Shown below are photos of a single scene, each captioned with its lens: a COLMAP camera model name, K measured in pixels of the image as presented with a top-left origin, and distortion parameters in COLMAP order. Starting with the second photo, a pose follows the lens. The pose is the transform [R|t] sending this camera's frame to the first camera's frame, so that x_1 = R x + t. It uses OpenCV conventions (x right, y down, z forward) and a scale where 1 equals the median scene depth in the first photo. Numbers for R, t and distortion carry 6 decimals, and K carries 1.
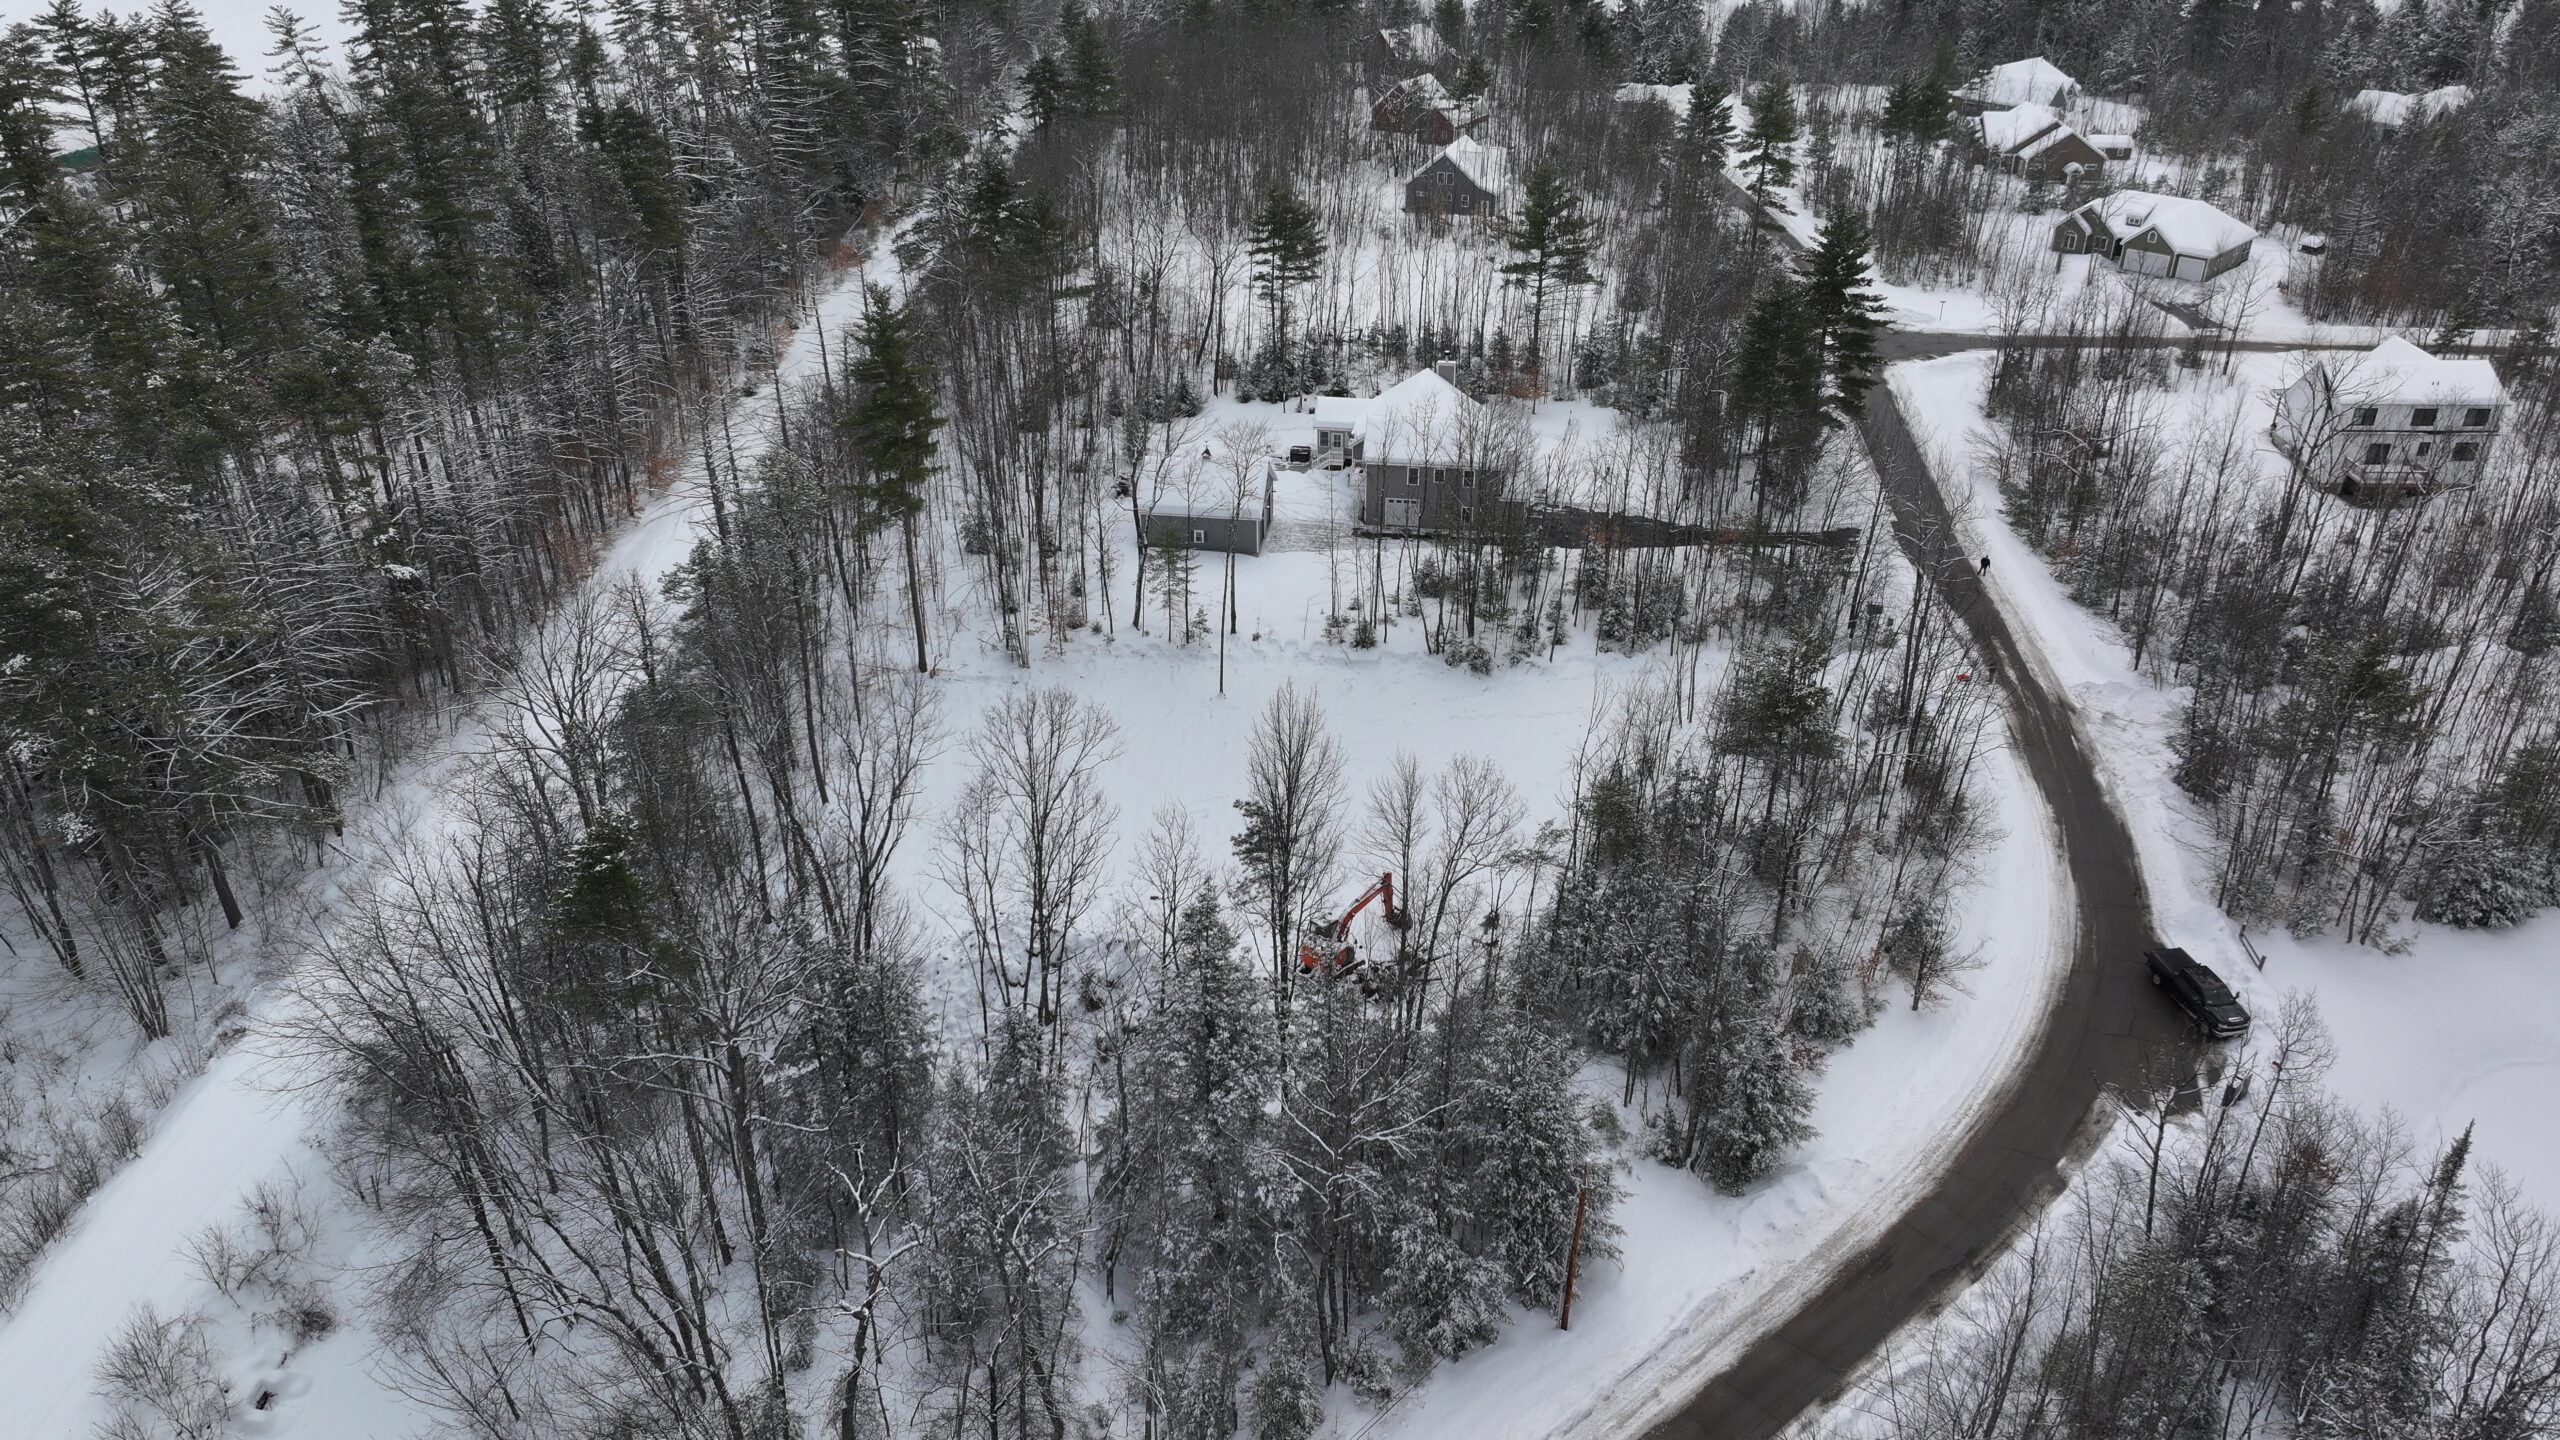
lens RADIAL K [[1800.3, 0, 1284.8], [0, 1800.3, 719.9], [0, 0, 1]] dist [-0.001252, 0.018488]
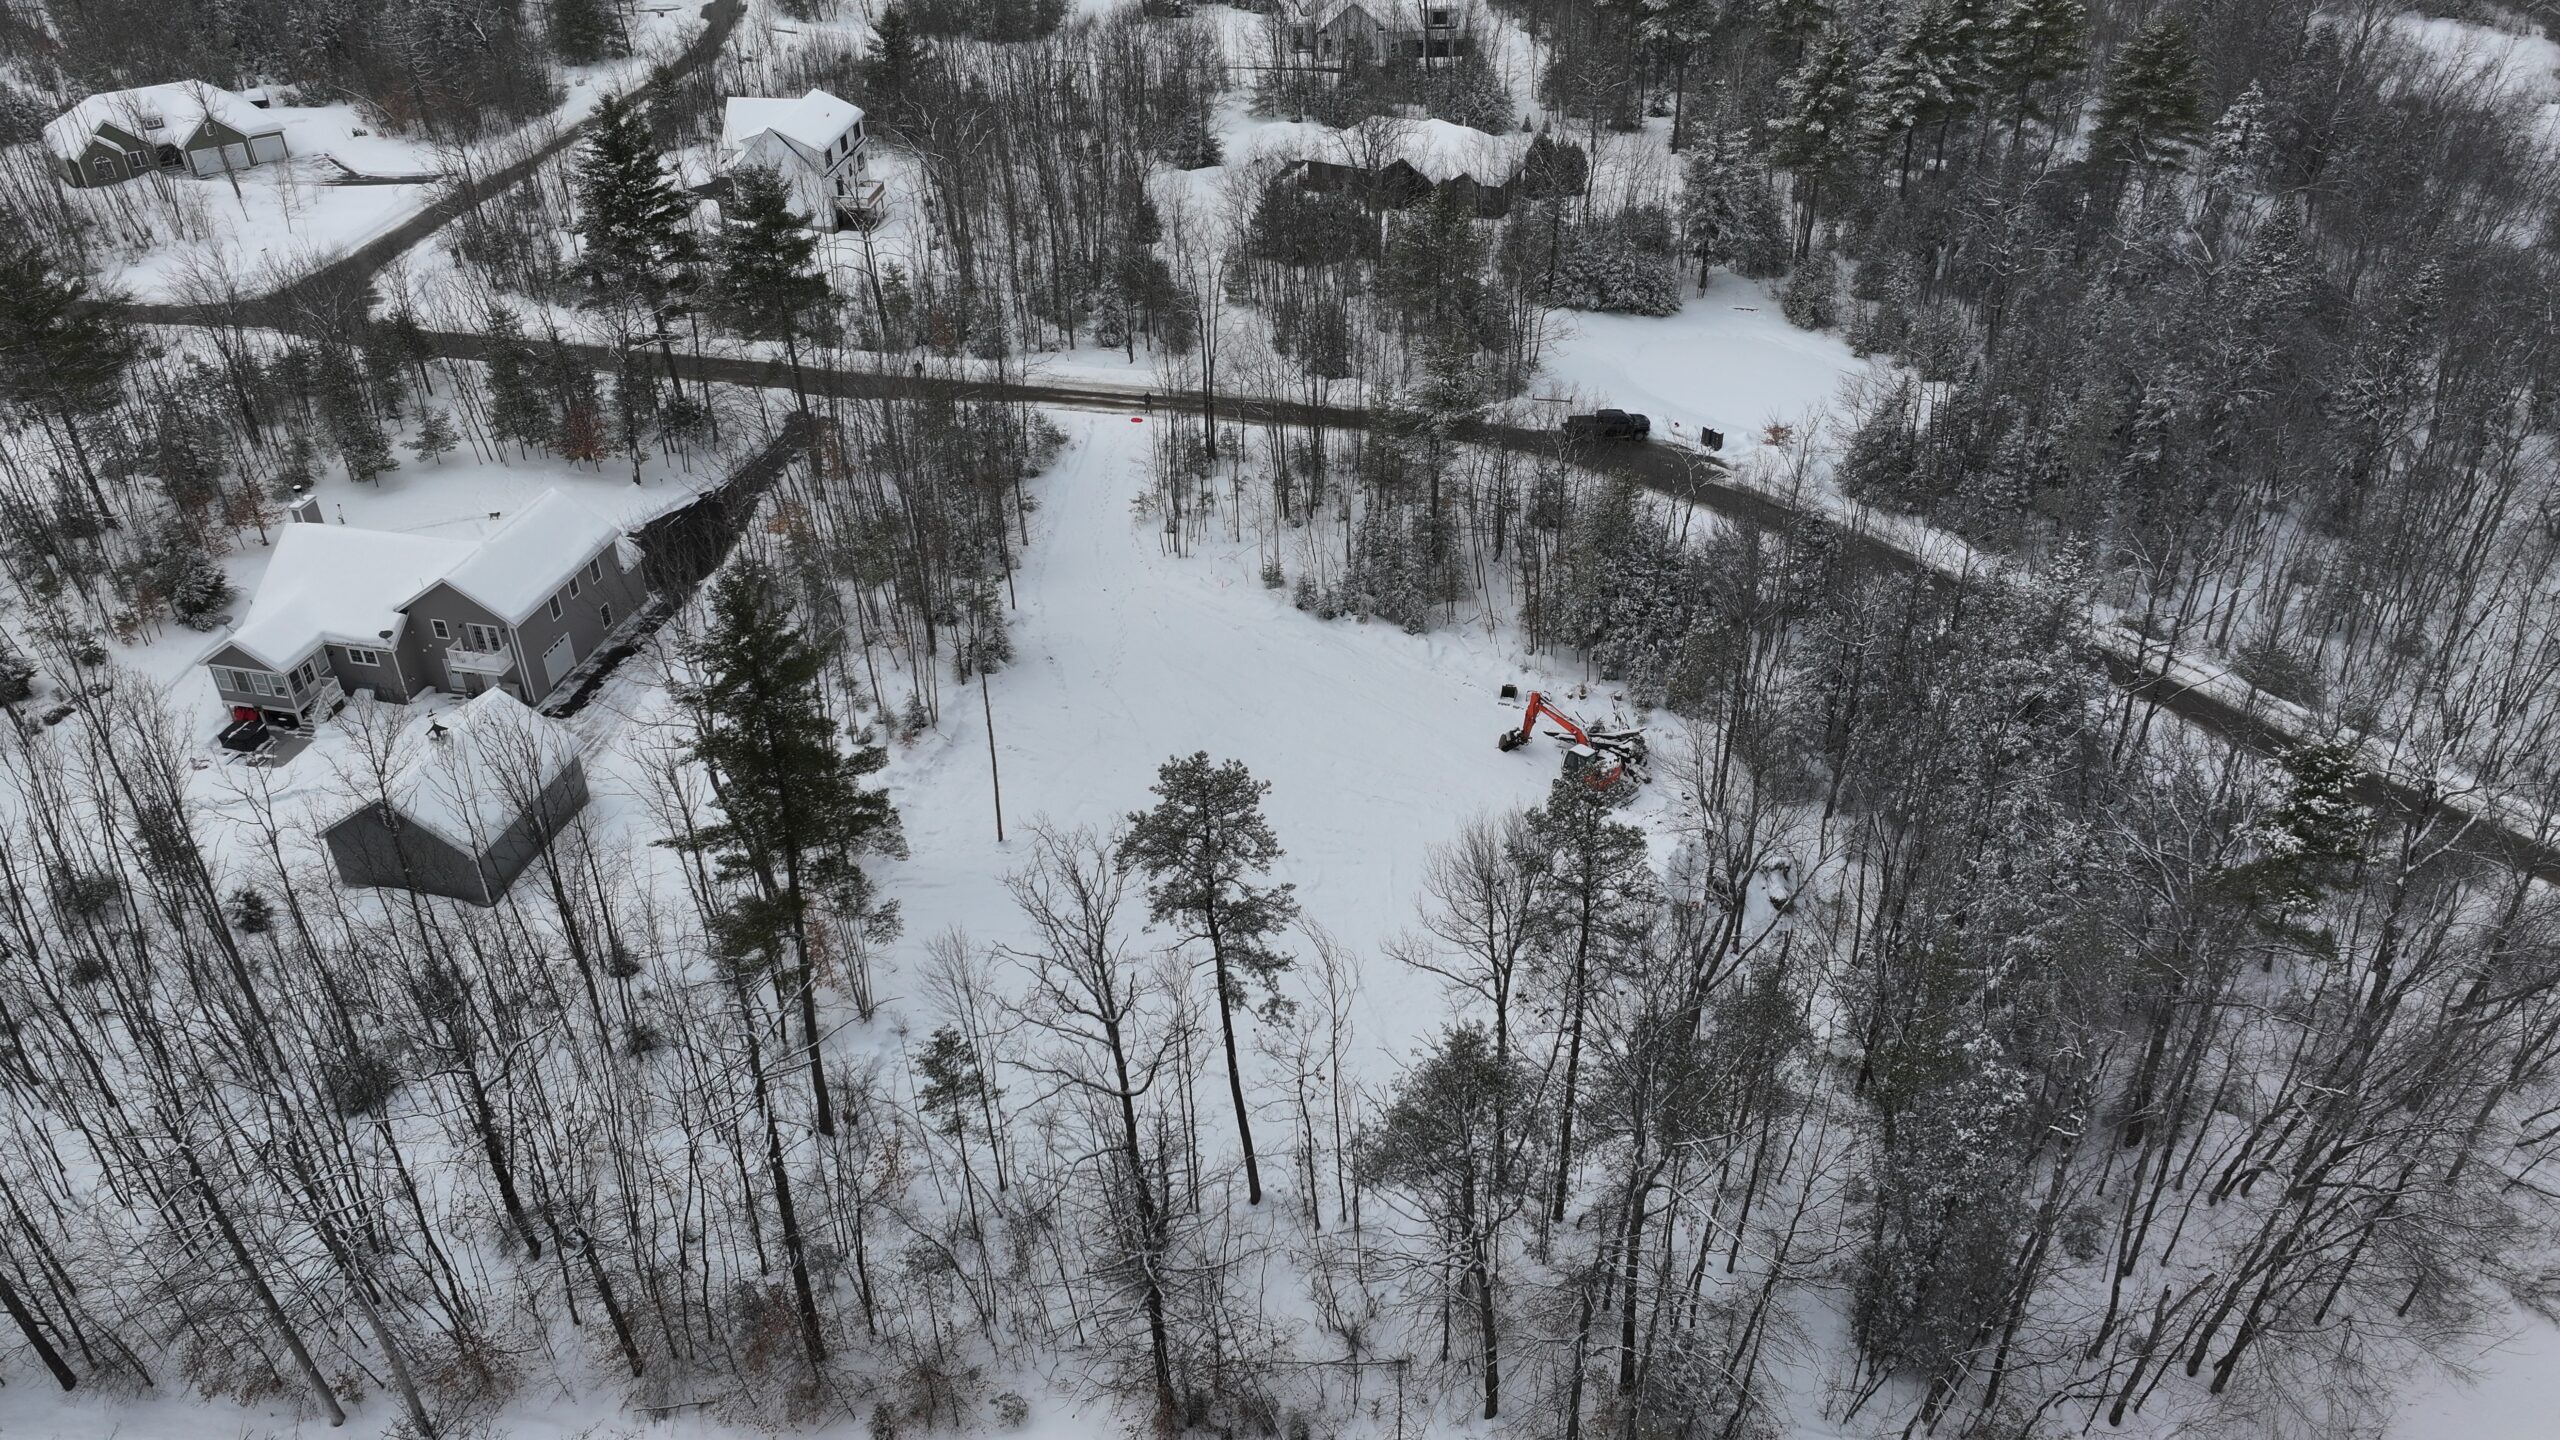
lens RADIAL K [[1800.3, 0, 1287.5], [0, 1800.3, 730.4], [0, 0, 1]] dist [-0.001252, 0.018488]
pose [[0.064086, -0.556158, 0.828602, -0.544851], [0.482445, 0.744100, 0.462126, -0.295458], [-0.873579, 0.370139, 0.316002, 0.540580]]
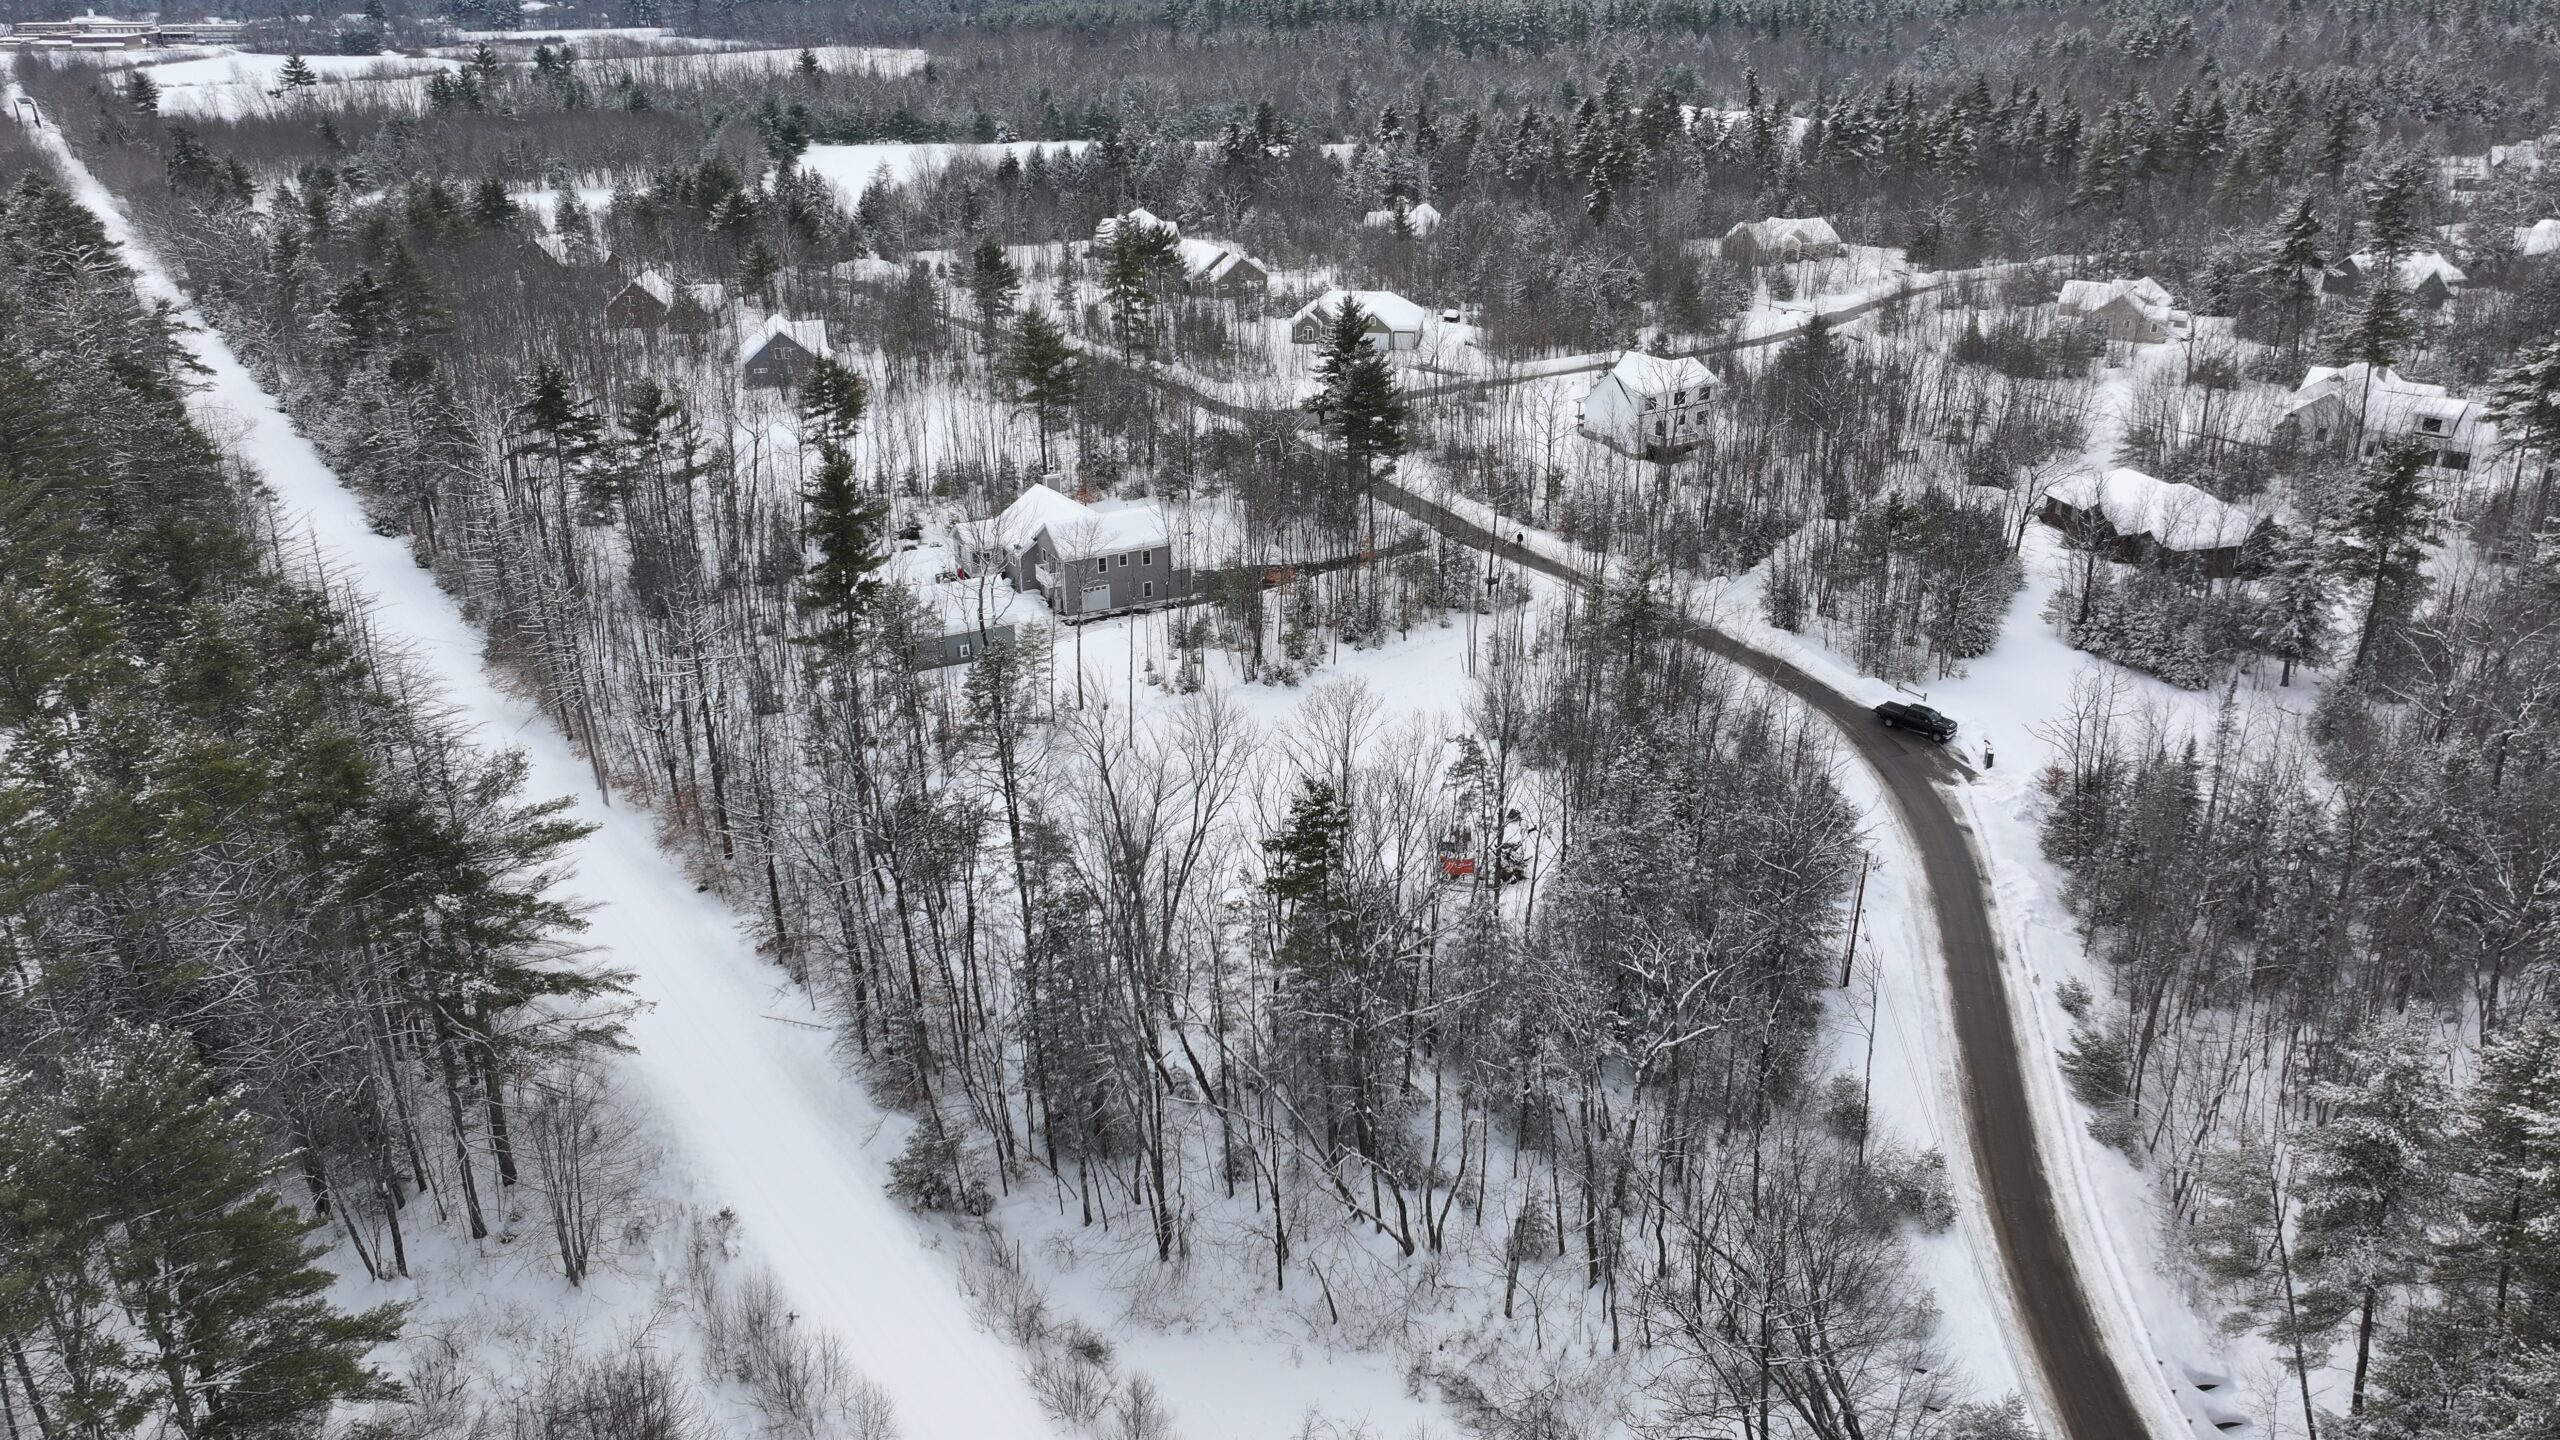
lens RADIAL K [[1800.3, 0, 1280.9], [0, 1800.3, 733.7], [0, 0, 1]] dist [-0.001252, 0.018488]
pose [[0.810021, -0.238572, 0.535677, -0.488139], [0.287084, 0.957876, -0.007508, 0.010134], [-0.511321, 0.159866, 0.844390, -0.018444]]
